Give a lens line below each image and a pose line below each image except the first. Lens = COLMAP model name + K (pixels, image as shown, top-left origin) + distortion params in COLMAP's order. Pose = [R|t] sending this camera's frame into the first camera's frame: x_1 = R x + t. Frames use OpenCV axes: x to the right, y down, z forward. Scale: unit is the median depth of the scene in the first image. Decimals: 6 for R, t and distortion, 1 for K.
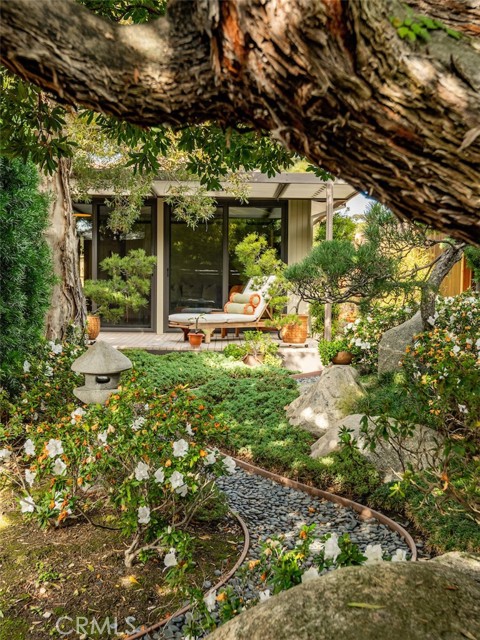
lens RADIAL K [[739.2, 0, 238.8], [0, 739.2, 346.7], [0, 0, 1]] dist [0.005252, -0.025850]
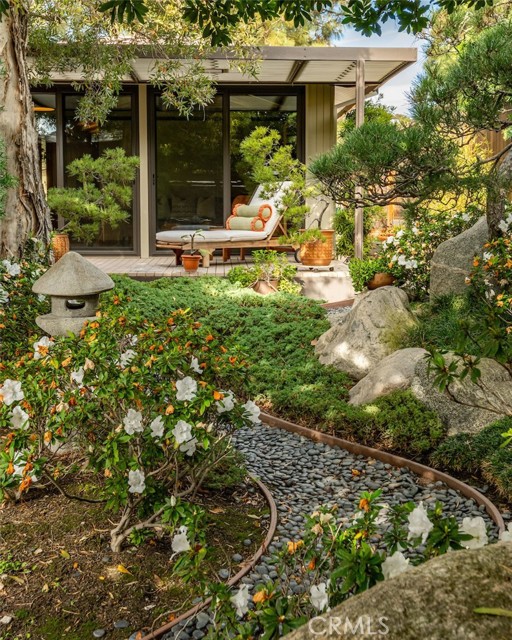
lens RADIAL K [[902.5, 0, 256.0], [0, 902.5, 320.0], [0, 0, 1]] dist [-0.007944, 0.078144]
pose [[0.999749, -0.012775, 0.018428, -0.015369], [0.011940, 0.998928, 0.044723, 0.018430], [-0.018980, -0.044492, 0.998829, 0.071244]]
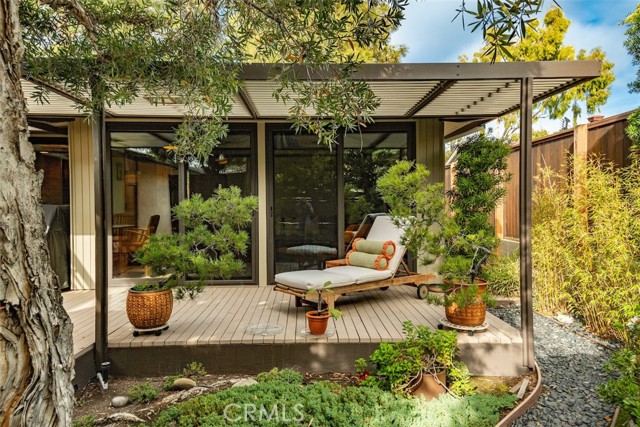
lens RADIAL K [[459.7, 0, 320.0], [0, 459.7, 213.5], [0, 0, 1]] dist [0.088433, 0.000026]
pose [[0.999576, -0.022082, 0.018984, -0.125318], [0.023089, 0.998244, -0.054546, -0.167765], [-0.017747, 0.054961, 0.998331, 1.174326]]
